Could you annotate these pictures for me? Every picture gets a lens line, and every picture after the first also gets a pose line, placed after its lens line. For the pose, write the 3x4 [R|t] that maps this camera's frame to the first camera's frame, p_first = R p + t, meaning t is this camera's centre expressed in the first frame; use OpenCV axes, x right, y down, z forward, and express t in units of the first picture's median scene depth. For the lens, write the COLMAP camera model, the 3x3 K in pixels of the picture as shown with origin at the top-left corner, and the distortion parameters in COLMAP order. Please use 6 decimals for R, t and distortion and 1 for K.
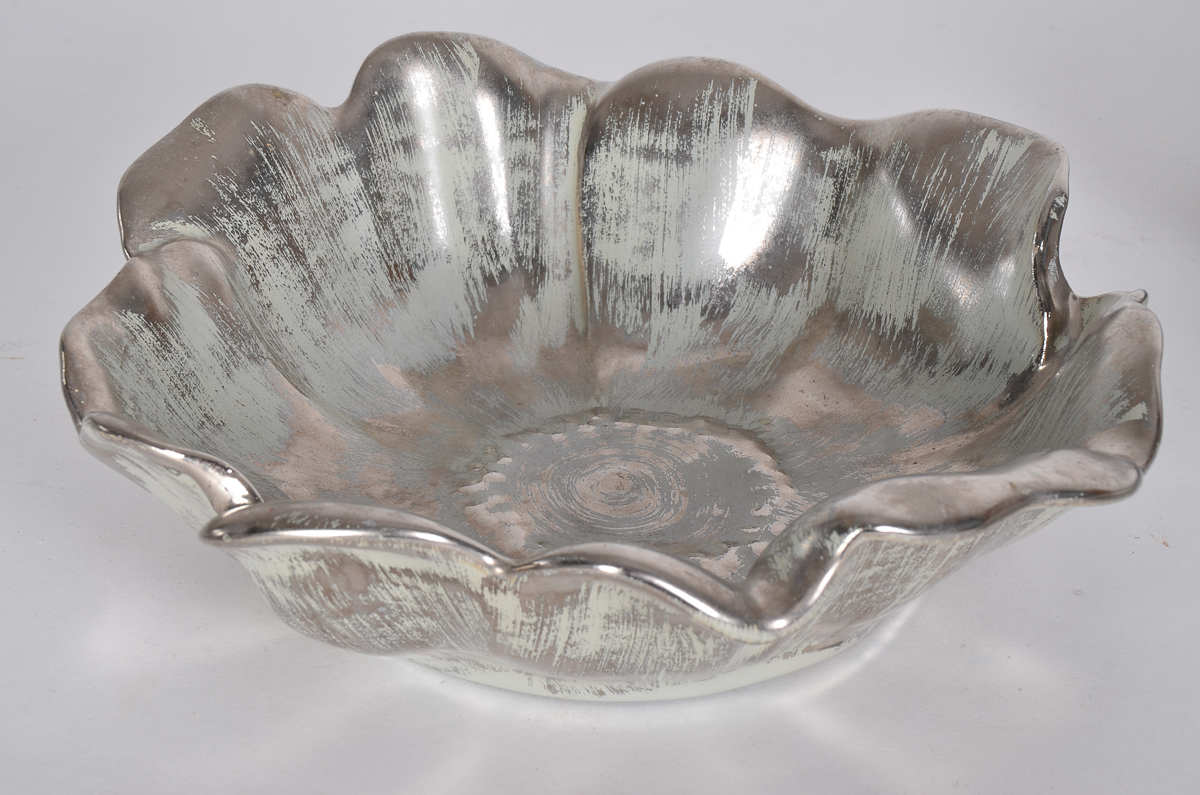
lens RADIAL K [[2990.0, 0, 600.0], [0, 2990.0, 397.5], [0, 0, 1]] dist [0.371815, -0.252863]
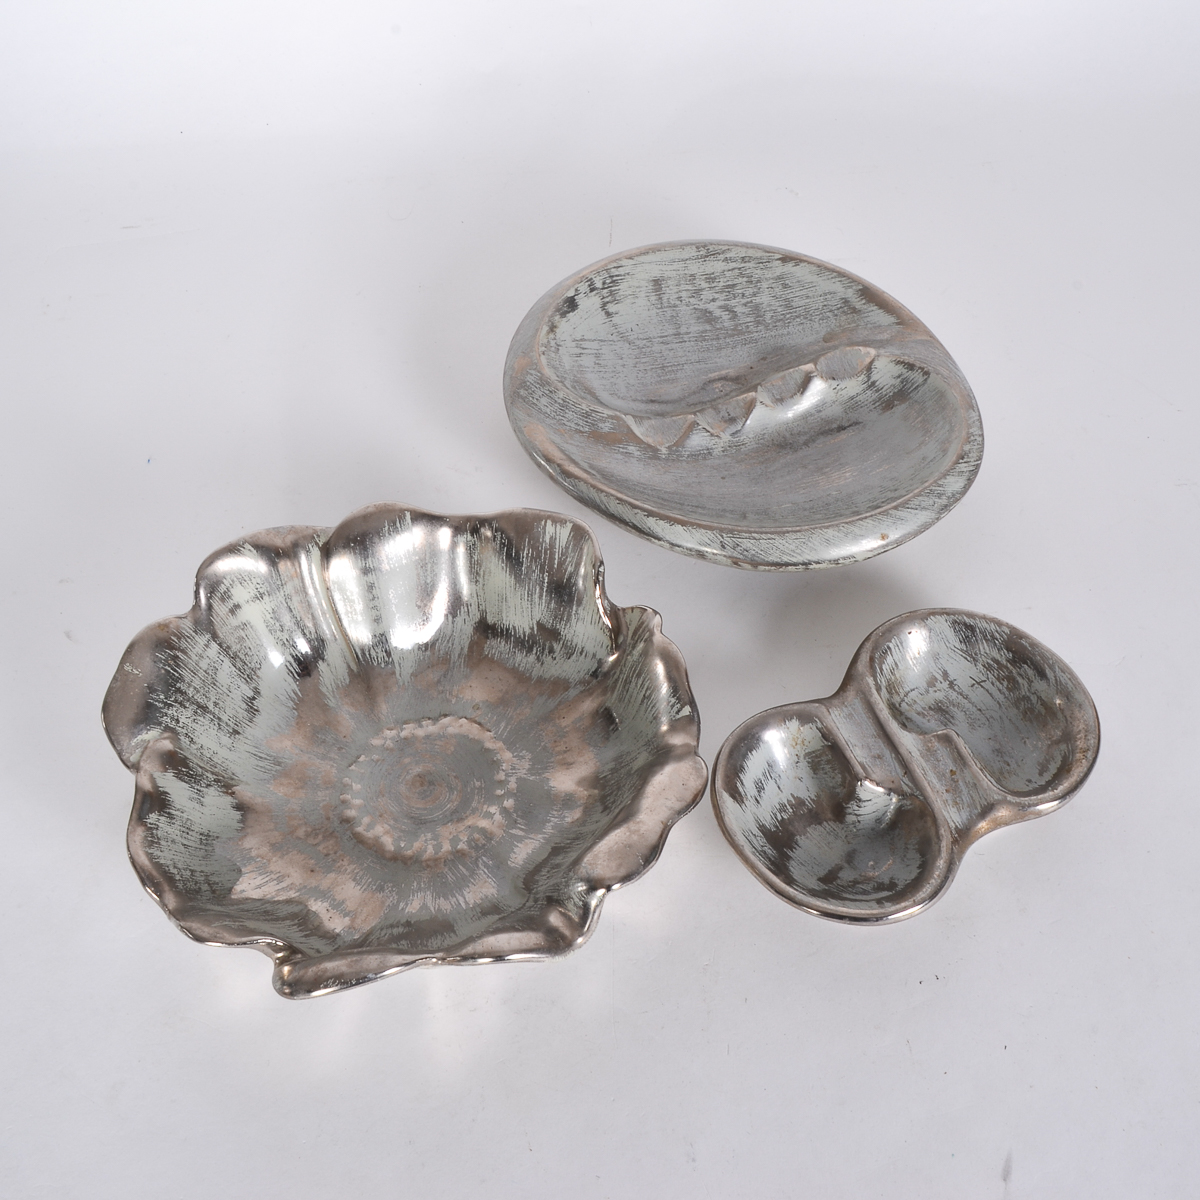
lens RADIAL K [[1670.3, 0, 680.3], [0, 1670.3, 601.3], [0, 0, 1]] dist [-0.092302, -0.016382]
pose [[0.915523, -0.315951, 0.248981, -0.065992], [0.198610, 0.893279, 0.403245, -0.441197], [-0.349816, -0.319730, 0.880569, 0.056558]]
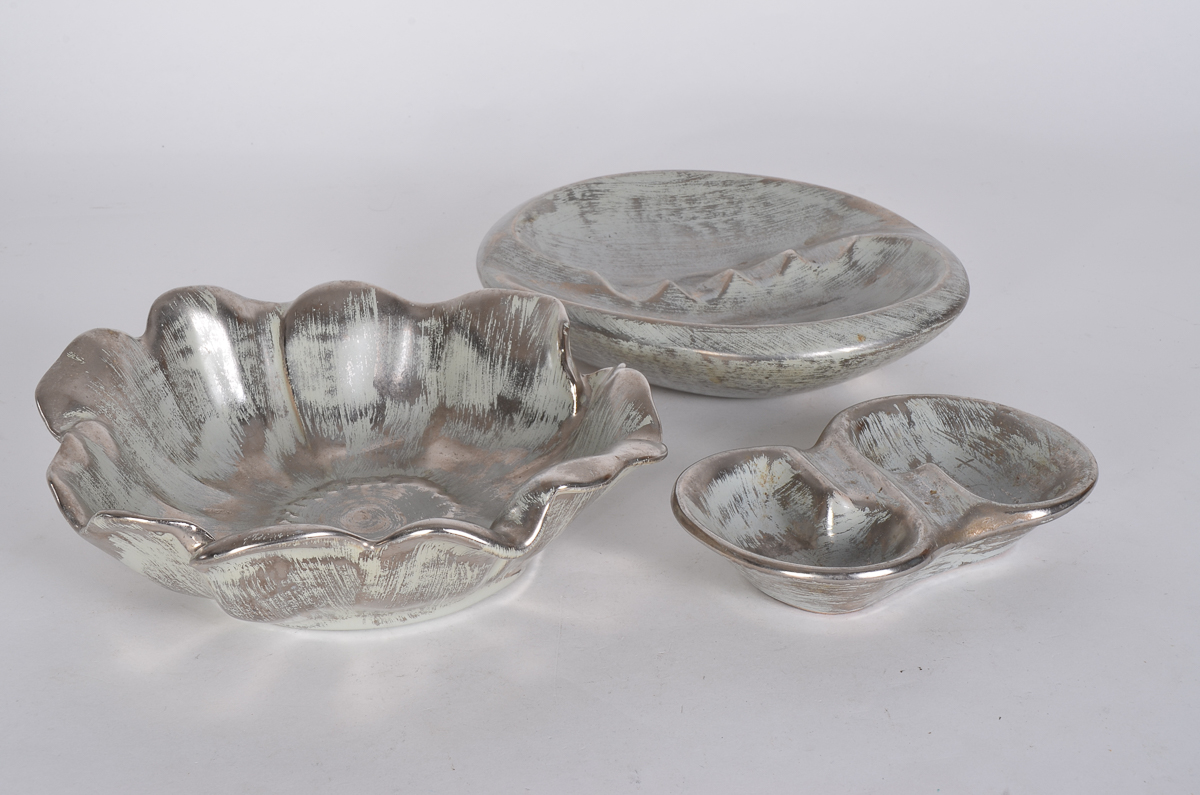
lens RADIAL K [[2120.7, 0, 600.0], [0, 2120.7, 397.5], [0, 0, 1]] dist [0.209700, 0.093549]
pose [[0.935772, -0.155185, 0.316620, -0.237763], [0.181807, 0.981730, -0.056154, 0.053253], [-0.302121, 0.110111, 0.946889, -0.222799]]
